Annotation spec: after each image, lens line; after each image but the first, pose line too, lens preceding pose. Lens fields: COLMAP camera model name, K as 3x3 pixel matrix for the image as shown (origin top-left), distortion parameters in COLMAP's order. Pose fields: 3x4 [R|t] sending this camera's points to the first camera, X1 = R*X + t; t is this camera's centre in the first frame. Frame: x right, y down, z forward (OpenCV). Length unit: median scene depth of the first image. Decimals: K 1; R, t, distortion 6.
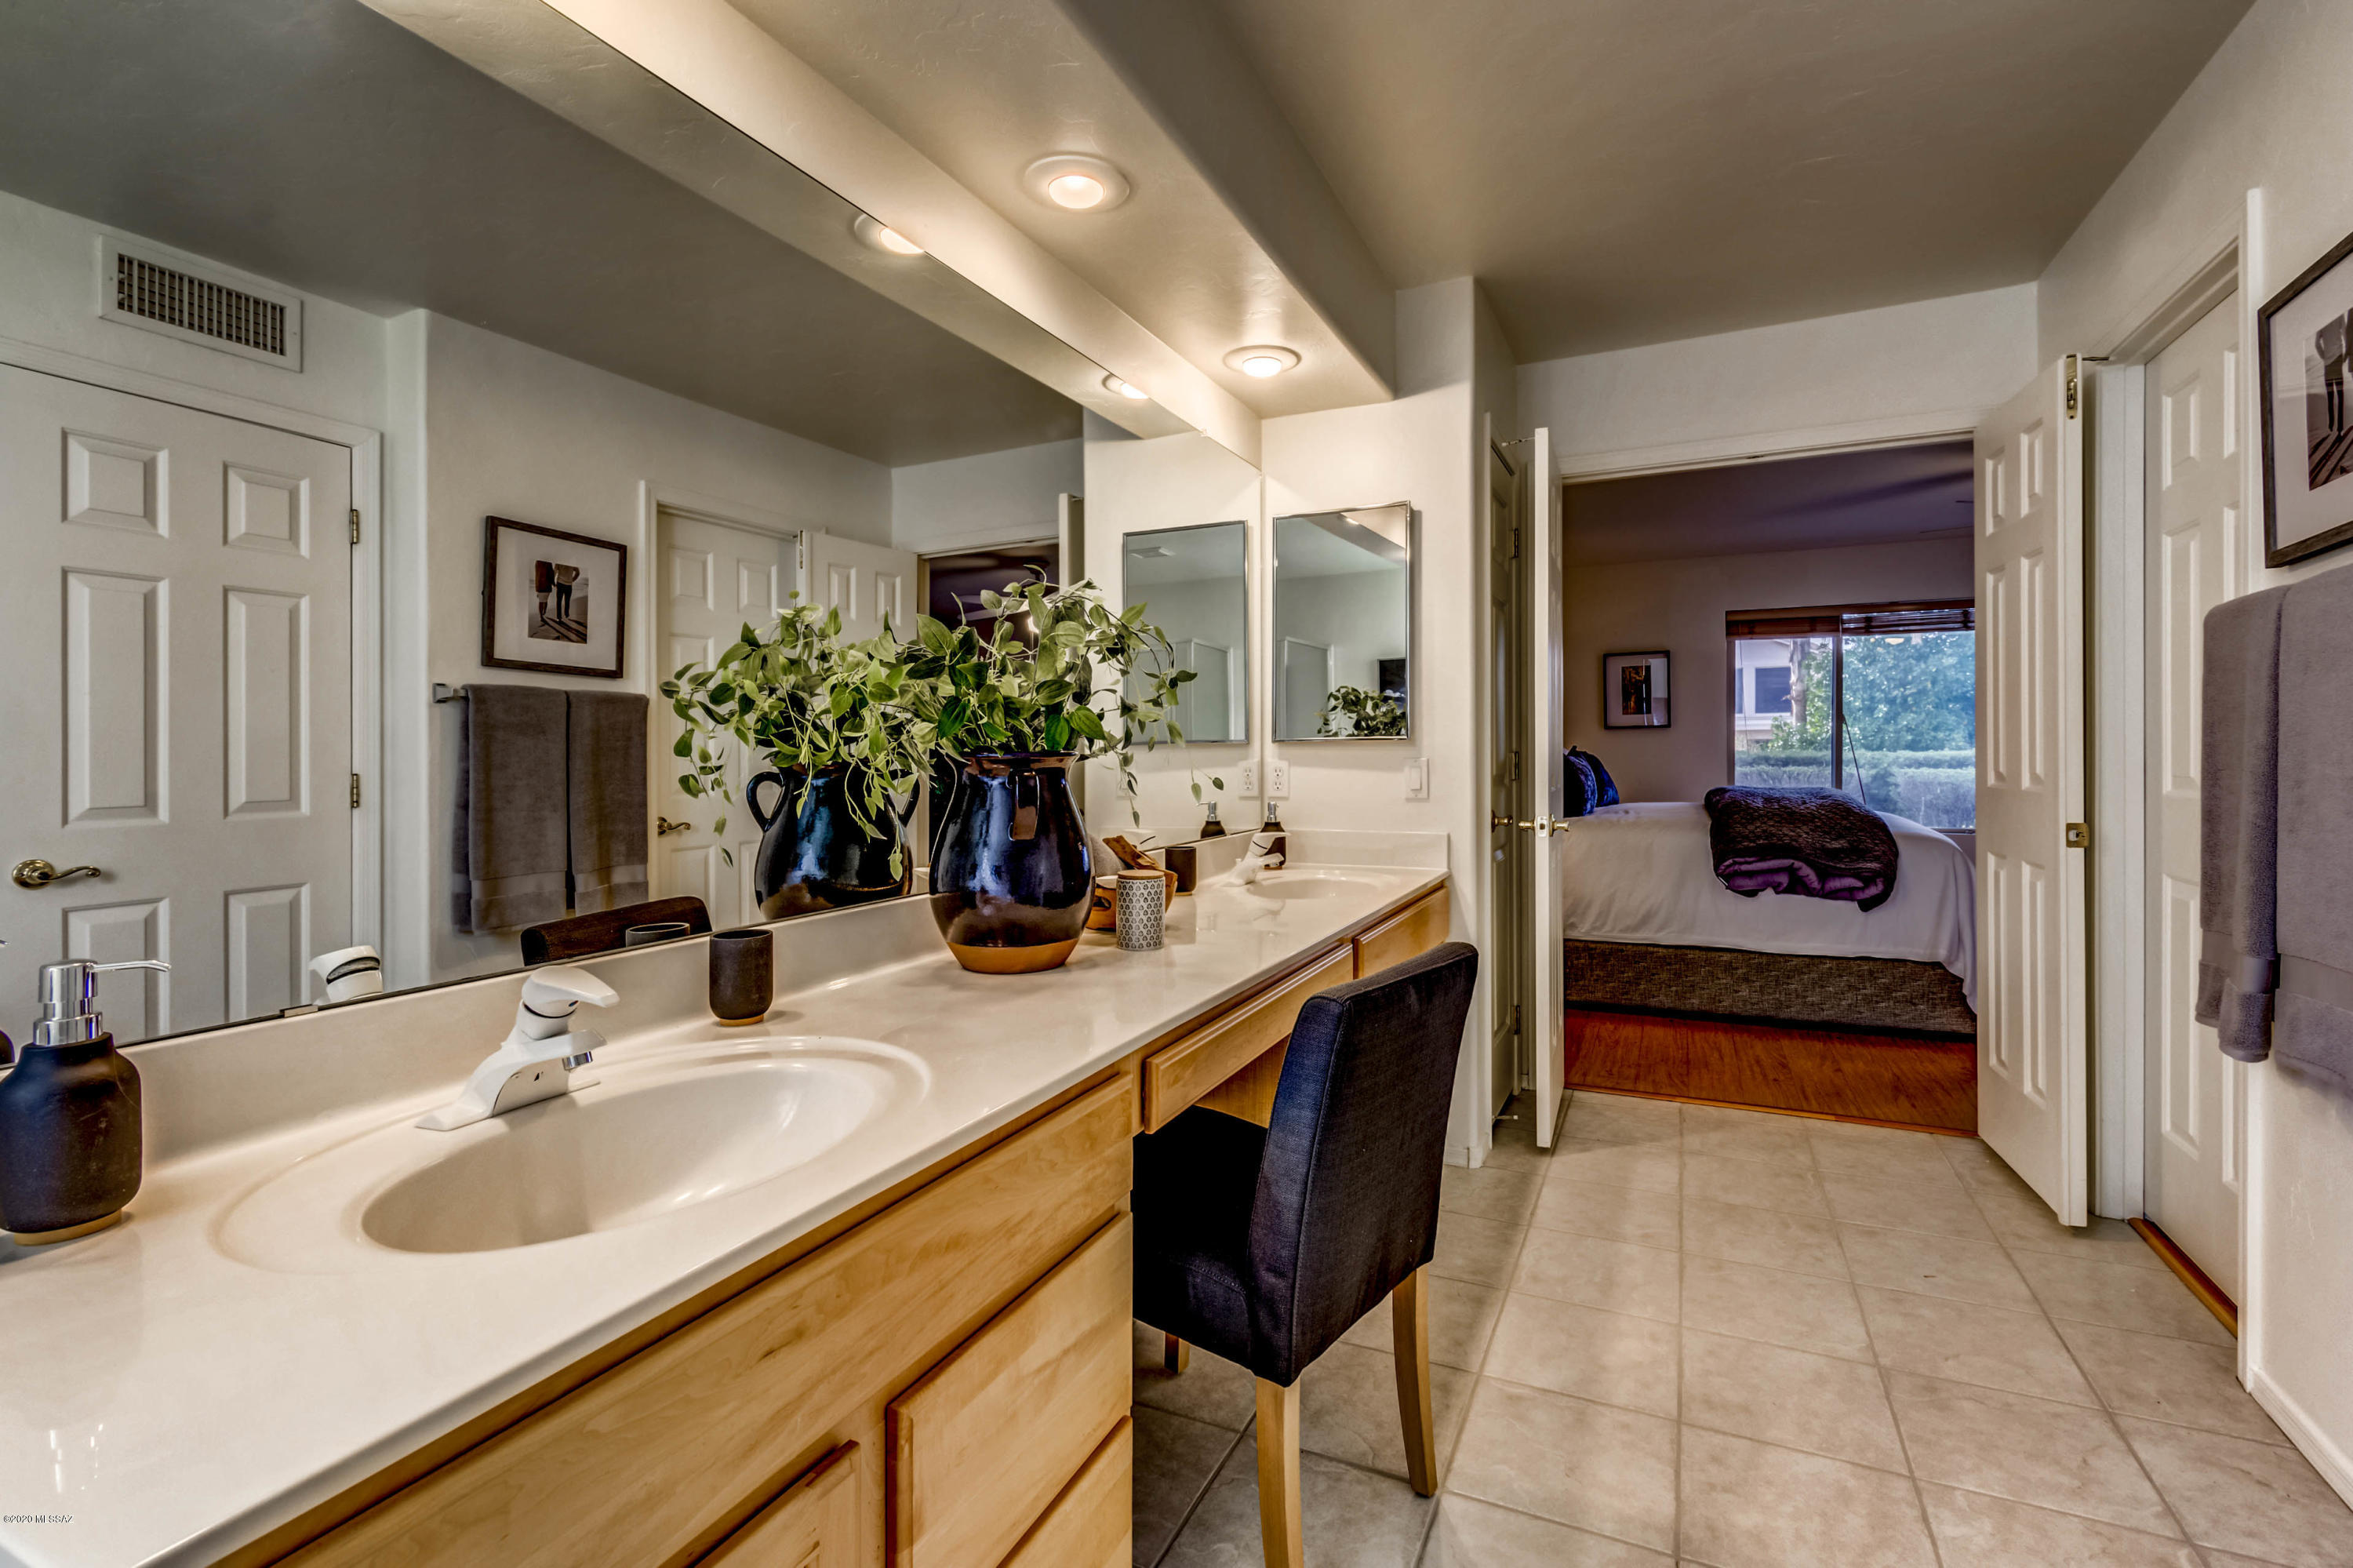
lens RADIAL K [[1039.0, 0, 1166.0], [0, 1039.0, 761.5], [0, 0, 1]] dist [0.001843, -0.001049]
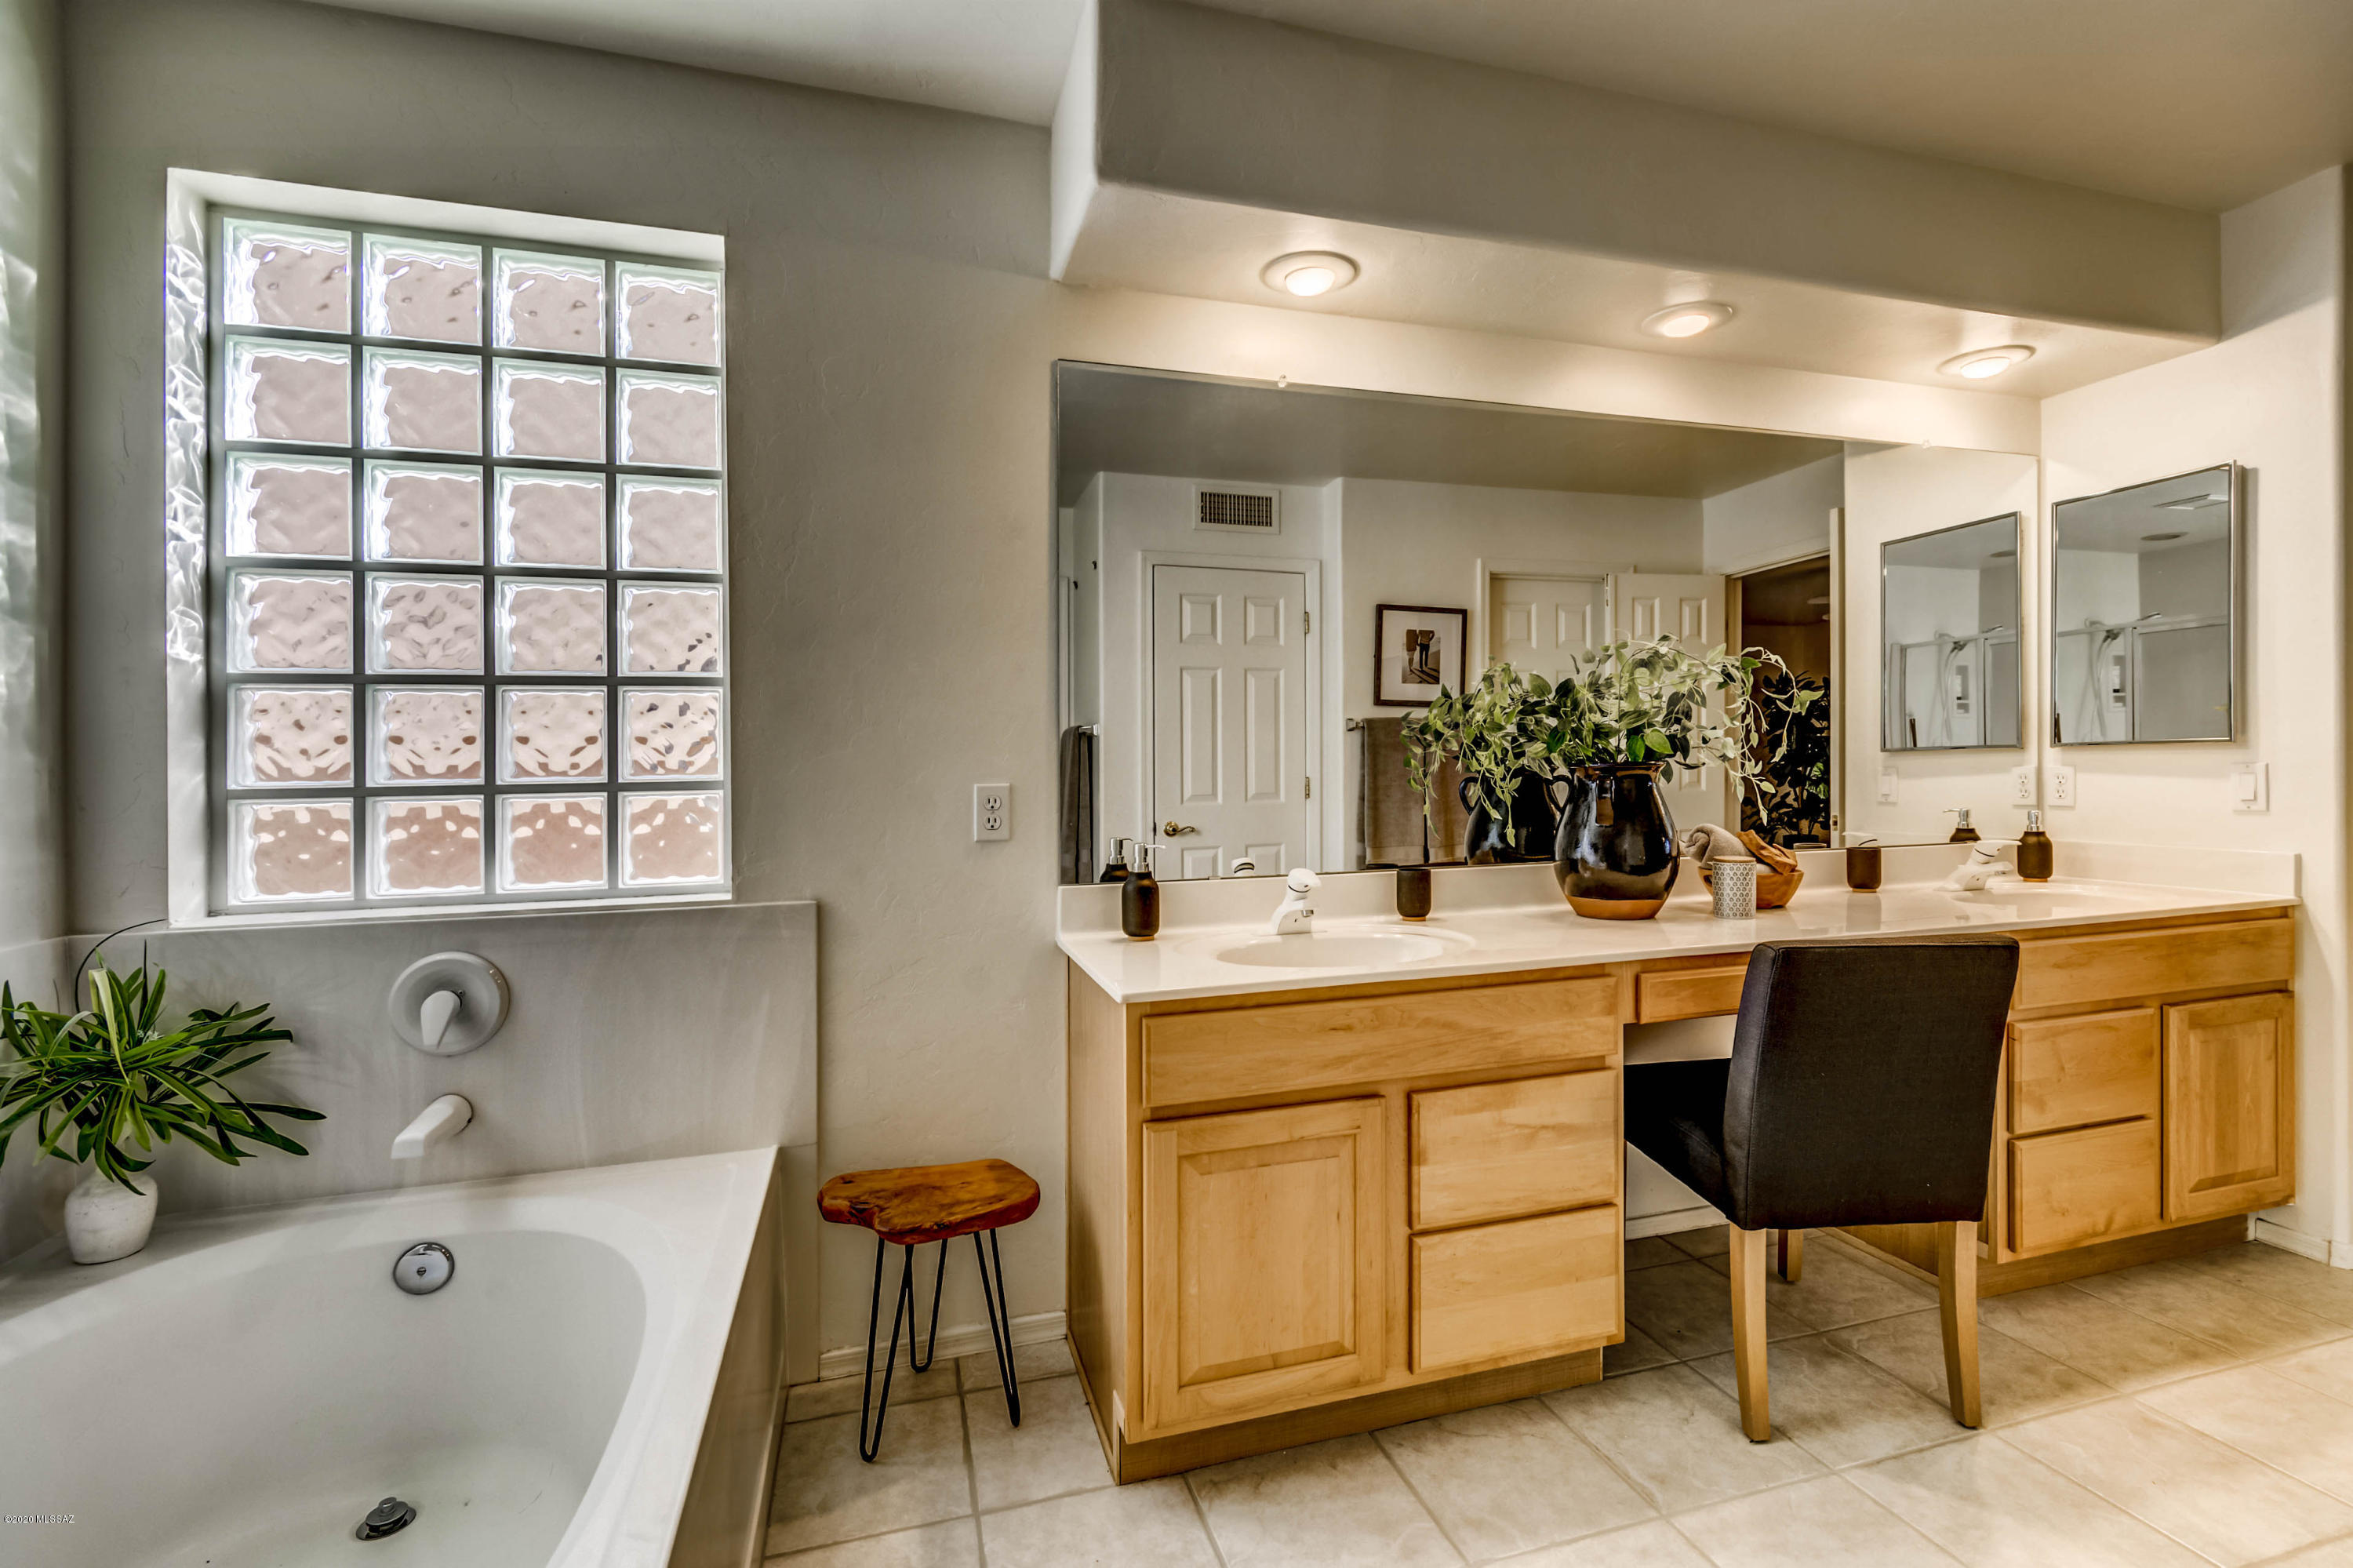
lens RADIAL K [[1039.0, 0, 1189.9], [0, 1039.0, 776.4], [0, 0, 1]] dist [0.001843, -0.001049]
pose [[0.665037, 0.002512, -0.746806, 0.302168], [0.004745, 0.999960, 0.007588, -0.002464], [0.746795, -0.008590, 0.664999, -0.205064]]
